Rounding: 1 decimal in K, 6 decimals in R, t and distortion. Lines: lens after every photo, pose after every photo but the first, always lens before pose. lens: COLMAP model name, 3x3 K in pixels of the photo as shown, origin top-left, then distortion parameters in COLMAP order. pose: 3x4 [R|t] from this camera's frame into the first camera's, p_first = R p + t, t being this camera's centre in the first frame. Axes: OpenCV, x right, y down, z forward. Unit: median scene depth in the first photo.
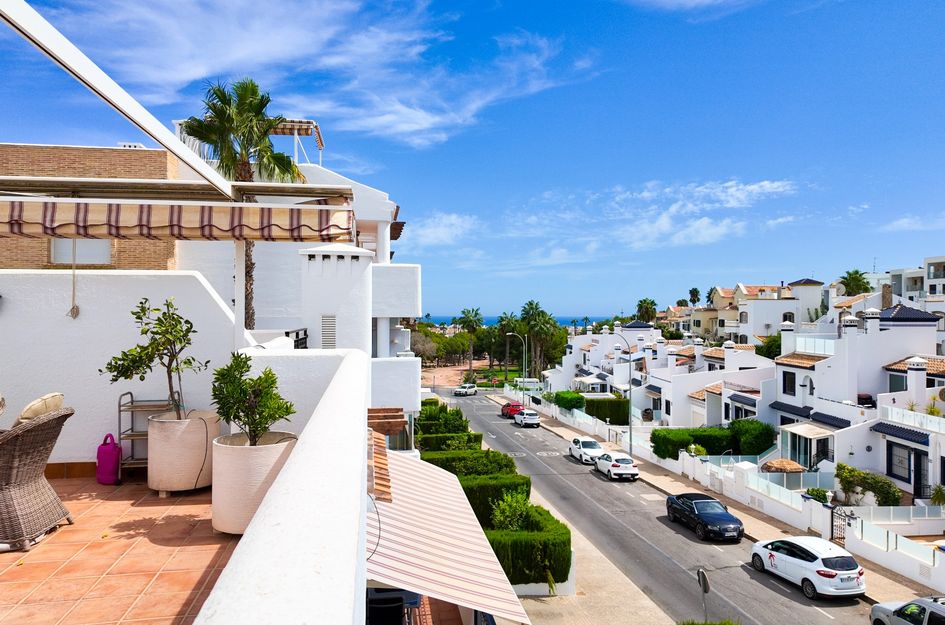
lens RADIAL K [[653.0, 0, 475.7], [0, 653.0, 319.1], [0, 0, 1]] dist [0.072032, -0.080183]
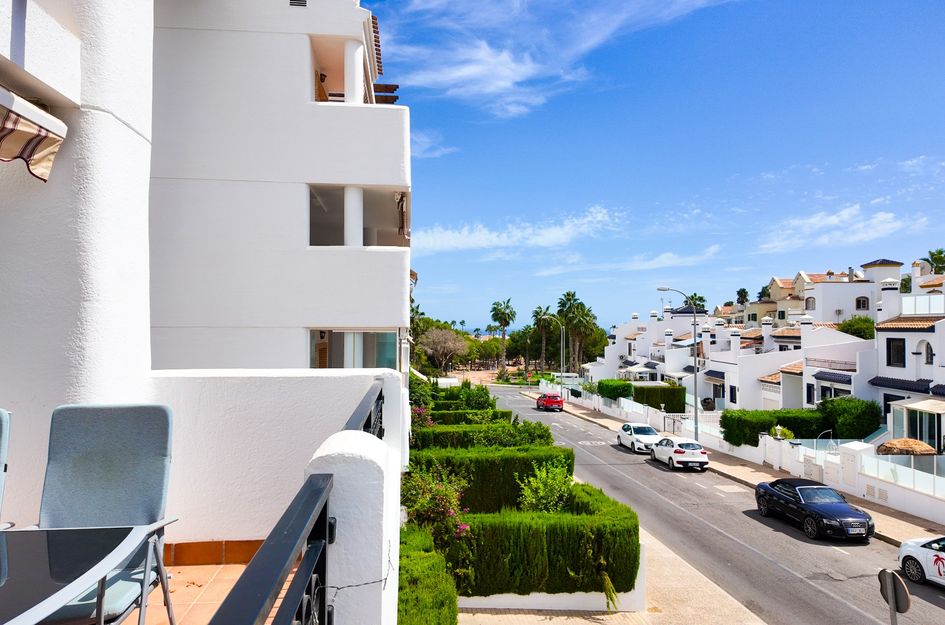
lens RADIAL K [[653.0, 0, 467.7], [0, 653.0, 321.0], [0, 0, 1]] dist [0.072032, -0.080183]
pose [[0.997699, -0.008345, -0.067281, 0.017307], [0.007219, 0.999830, -0.016959, 0.117822], [0.067411, 0.016435, 0.997590, 0.277623]]
